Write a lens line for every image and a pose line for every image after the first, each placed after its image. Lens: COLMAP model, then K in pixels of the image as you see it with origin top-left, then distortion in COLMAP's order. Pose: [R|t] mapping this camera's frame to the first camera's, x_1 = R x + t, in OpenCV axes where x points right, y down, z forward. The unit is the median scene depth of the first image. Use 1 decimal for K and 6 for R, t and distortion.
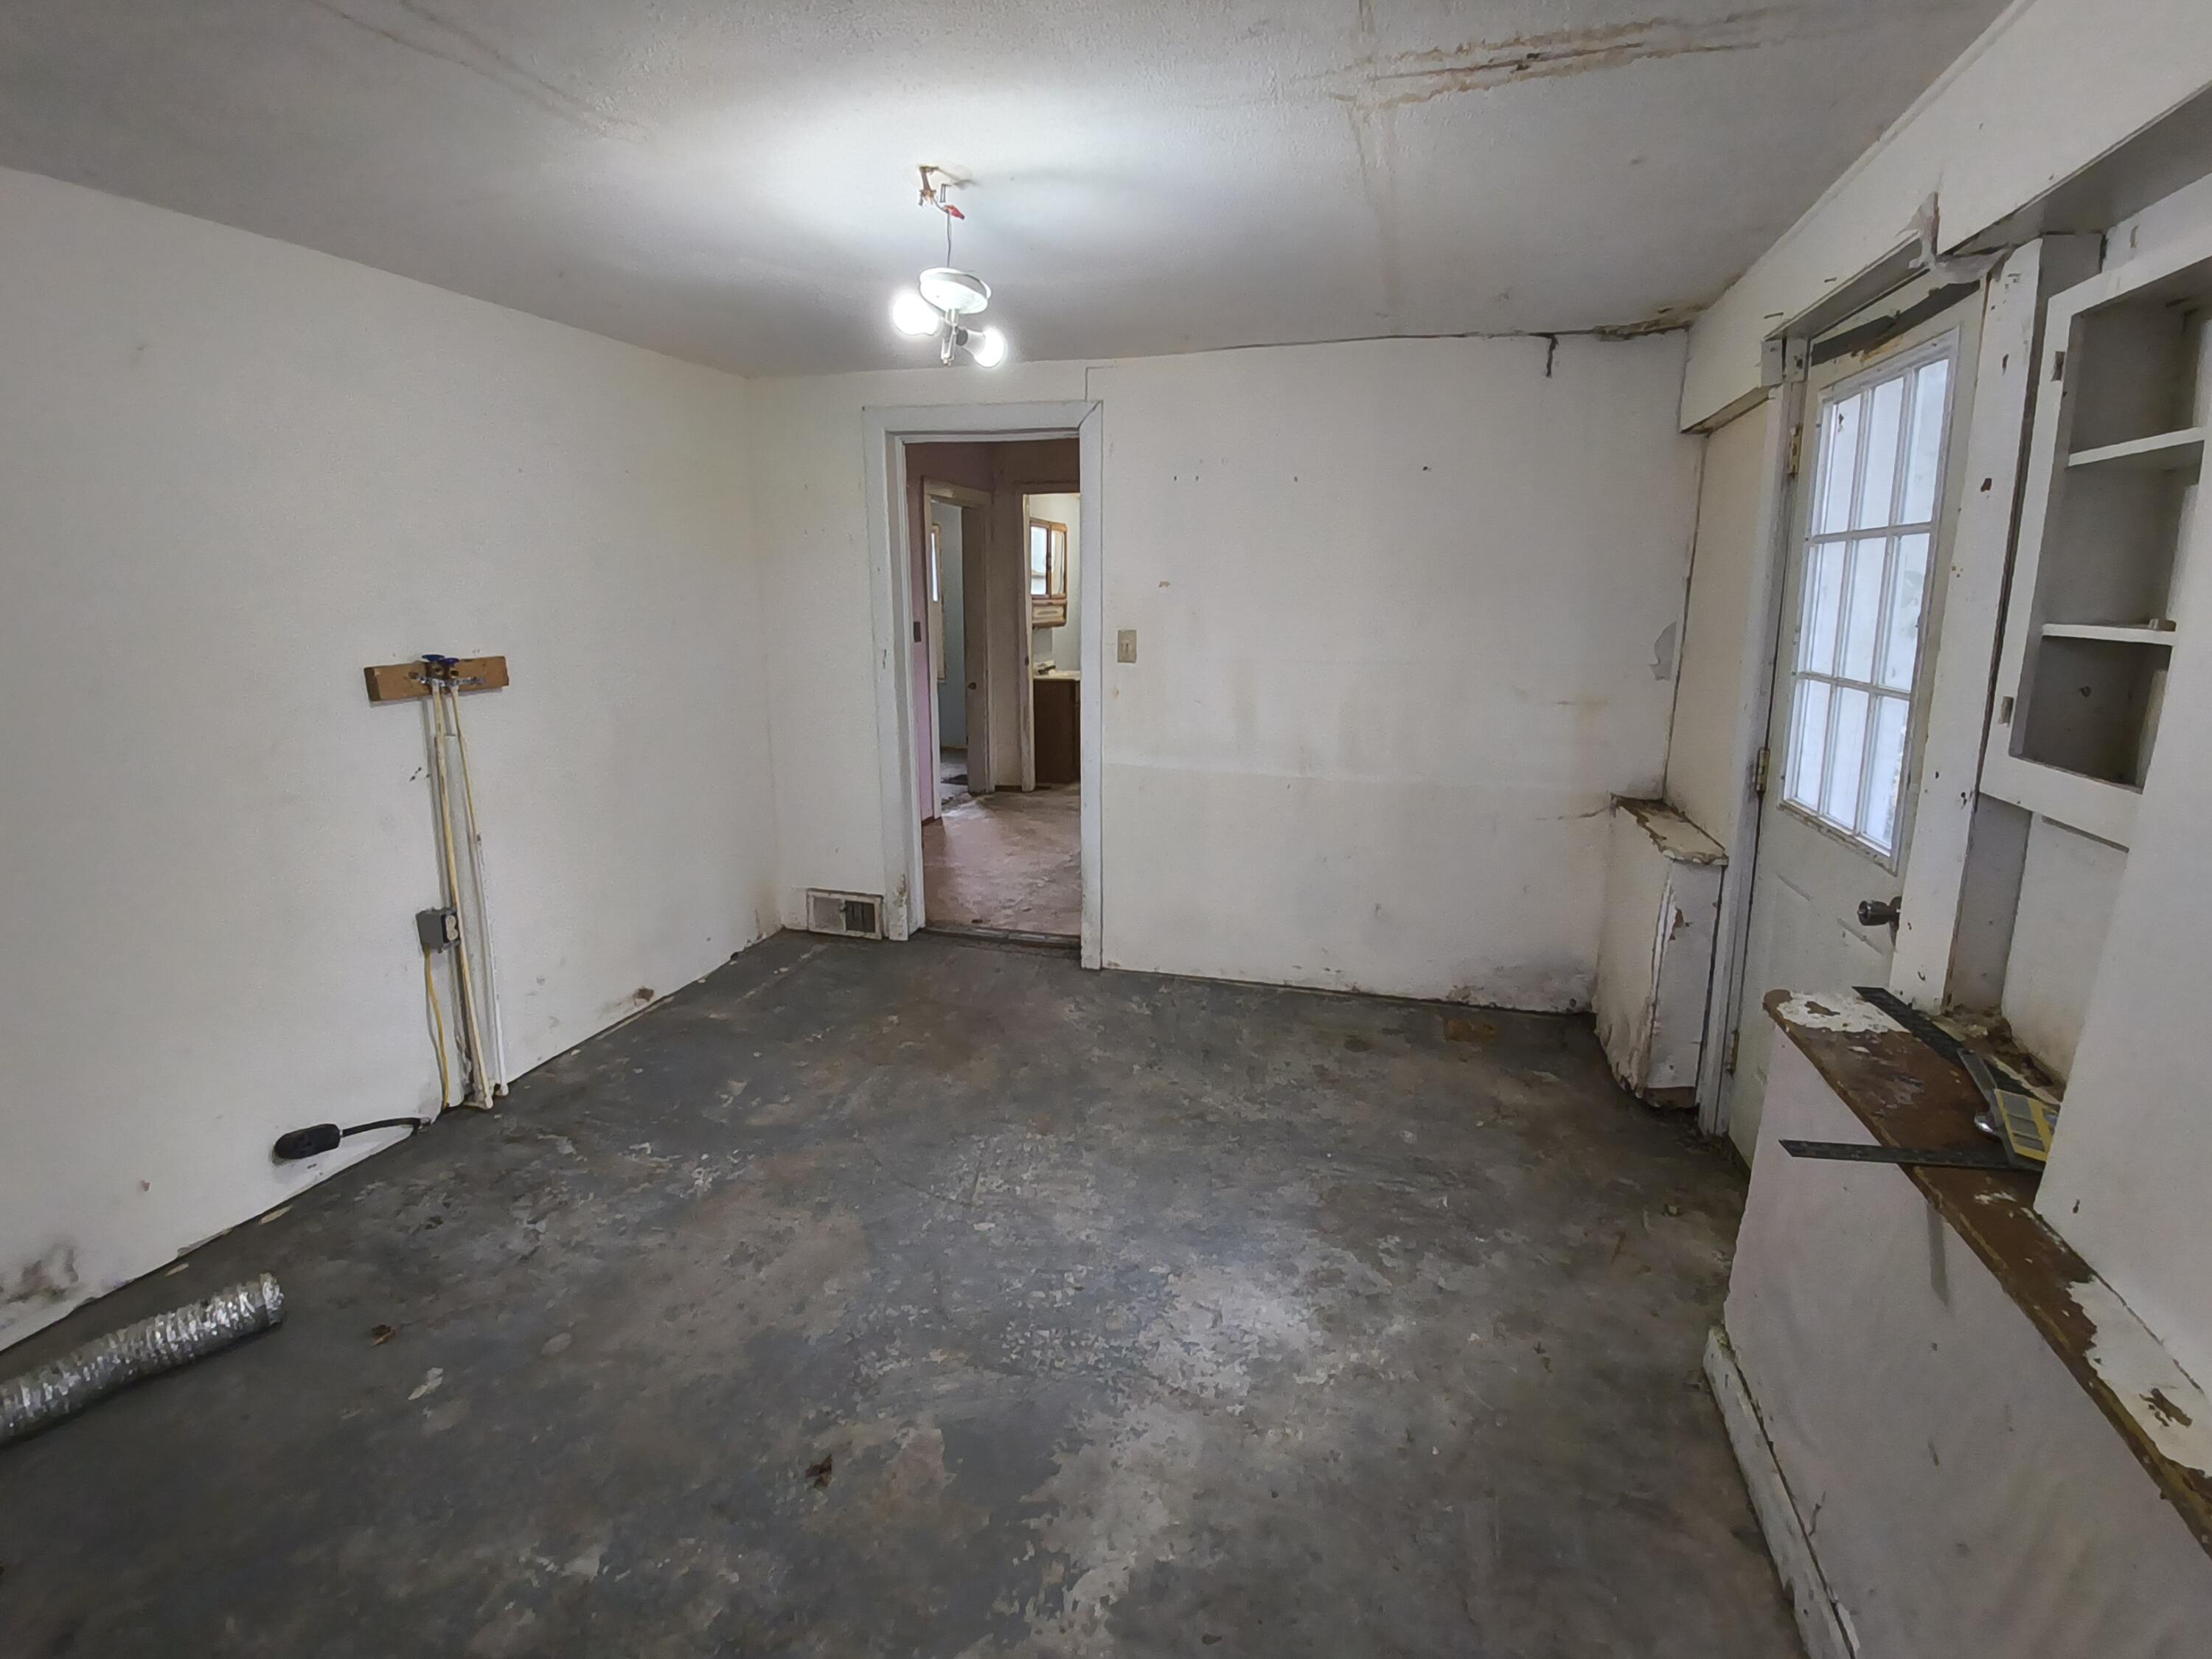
lens RADIAL K [[1007.3, 0, 1103.9], [0, 1007.3, 842.3], [0, 0, 1]] dist [-0.011894, -0.010190]
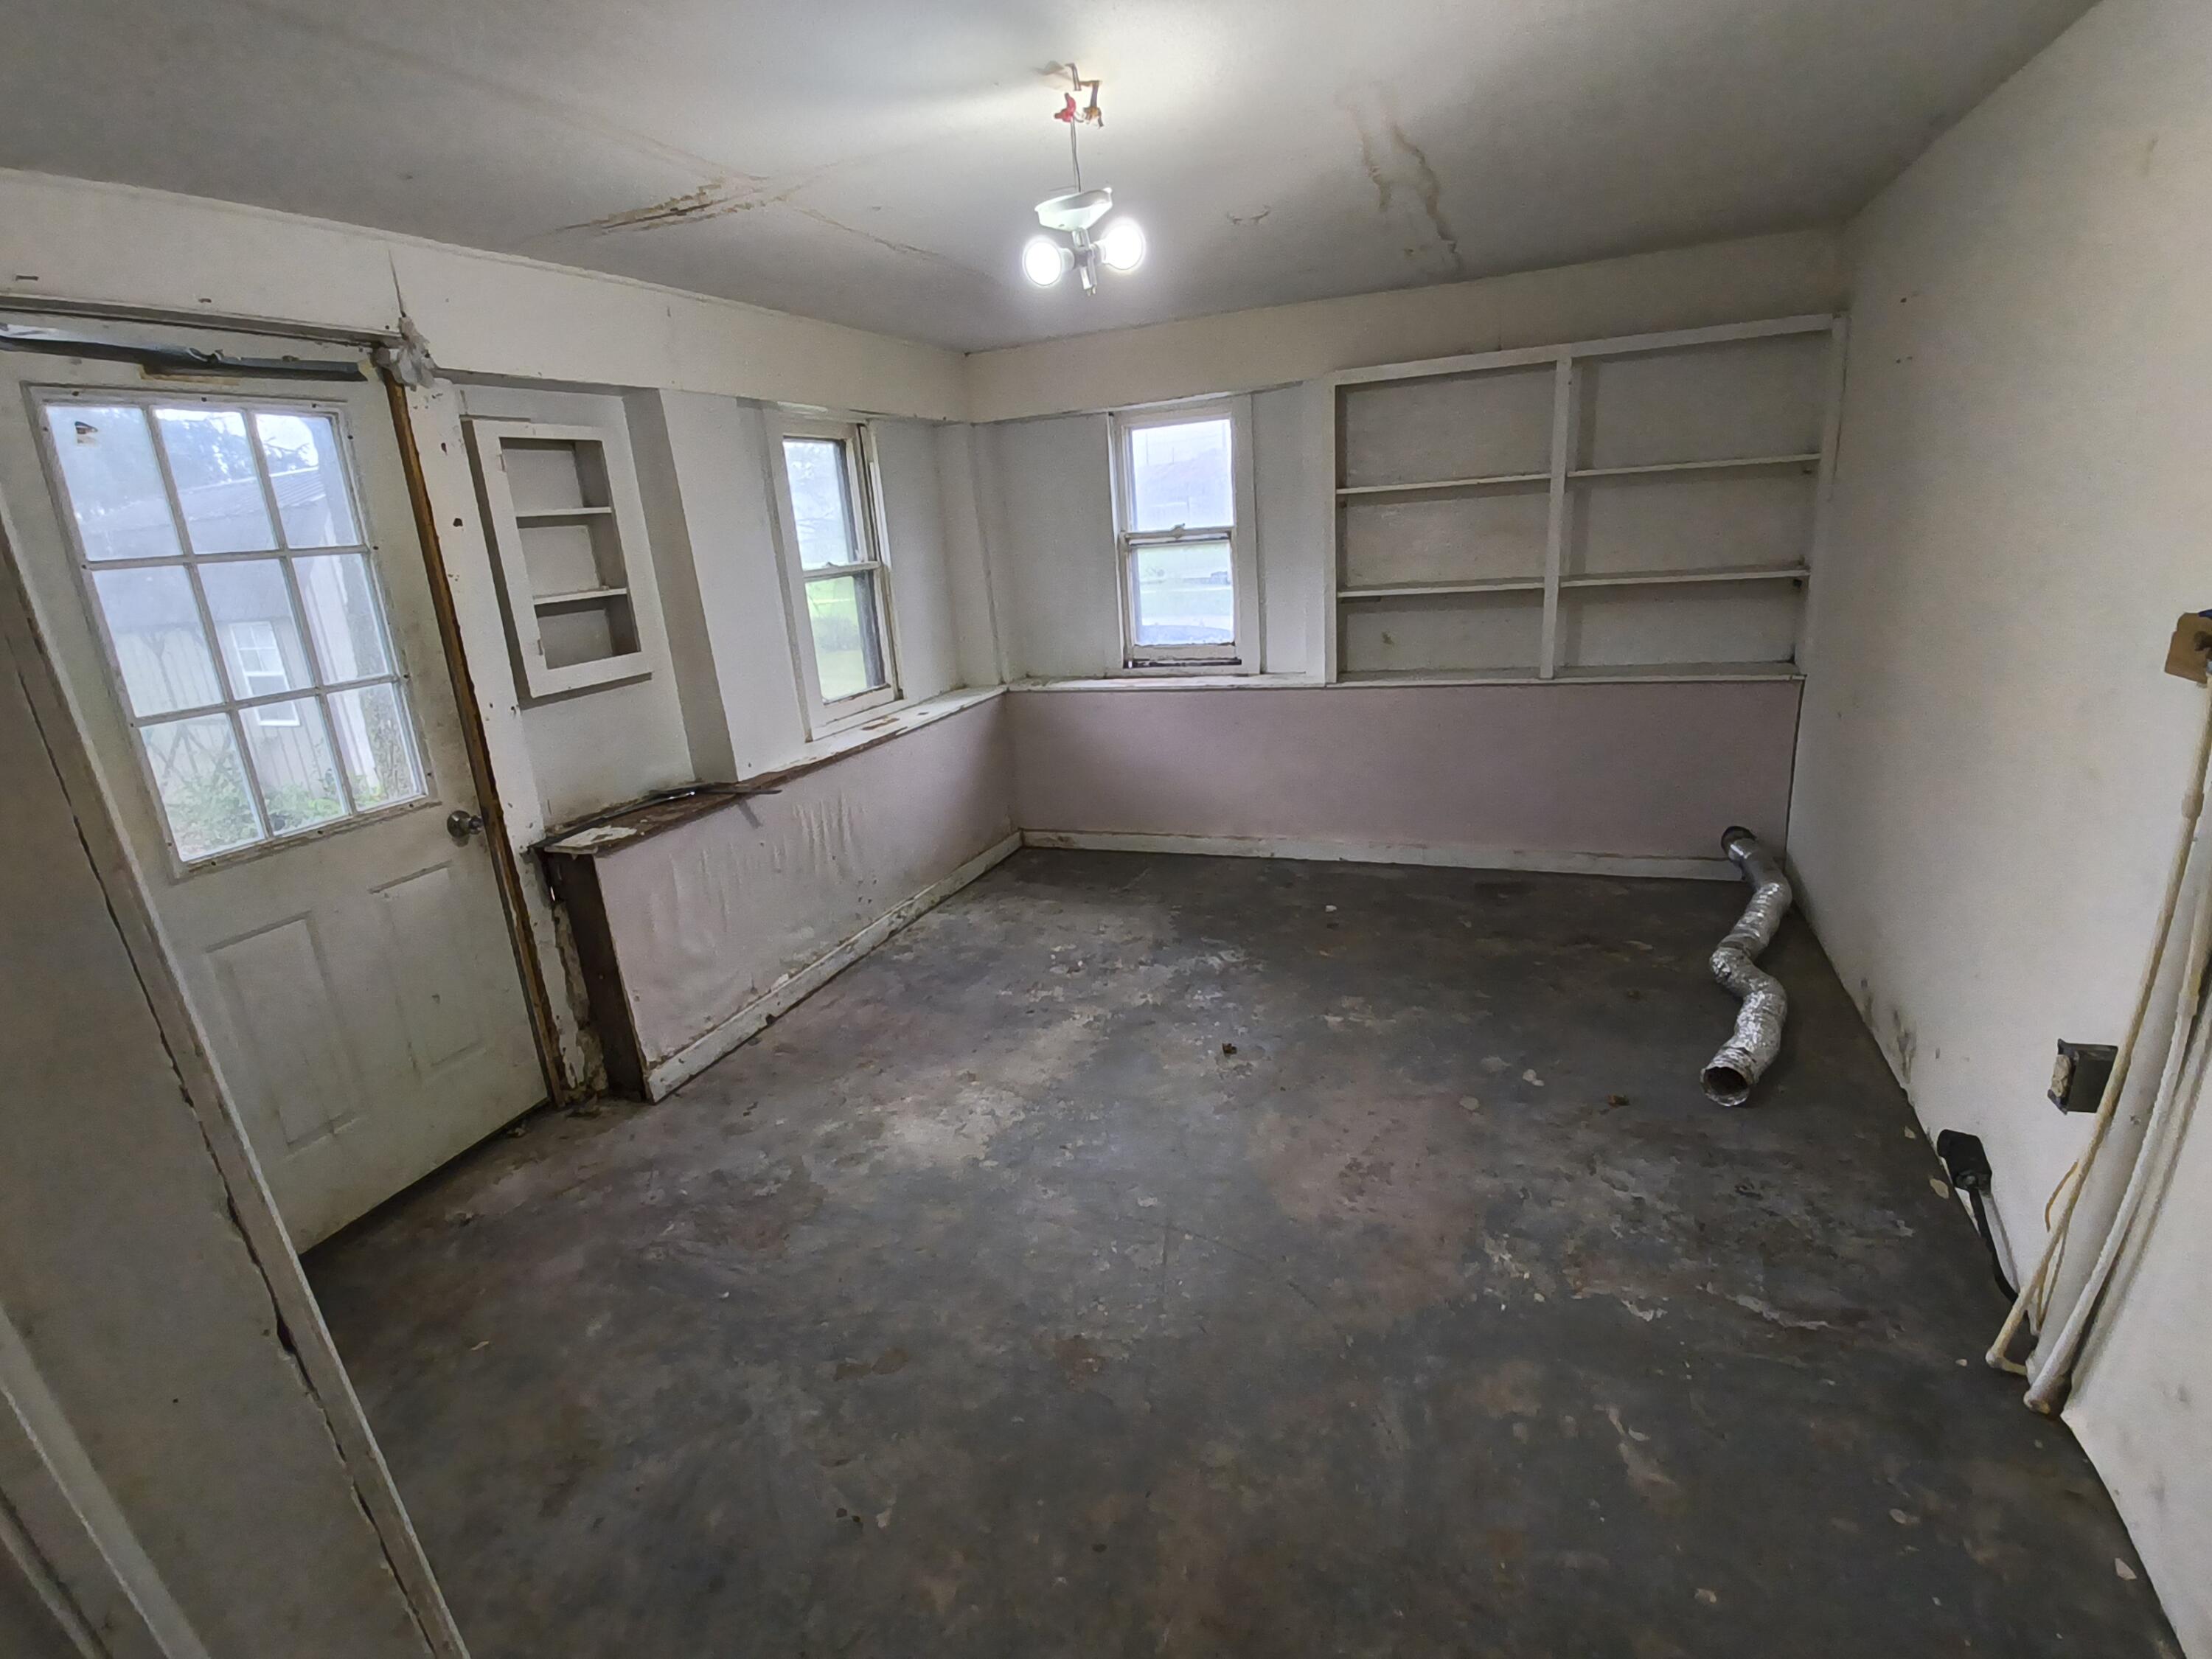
lens RADIAL K [[1007.3, 0, 1102.2], [0, 1007.3, 837.0], [0, 0, 1]] dist [-0.011894, -0.010190]
pose [[-0.992771, 0.044152, 0.111607, -0.203066], [0.096344, 0.847697, 0.521658, -0.440664], [-0.071576, 0.528640, -0.845823, 1.677964]]
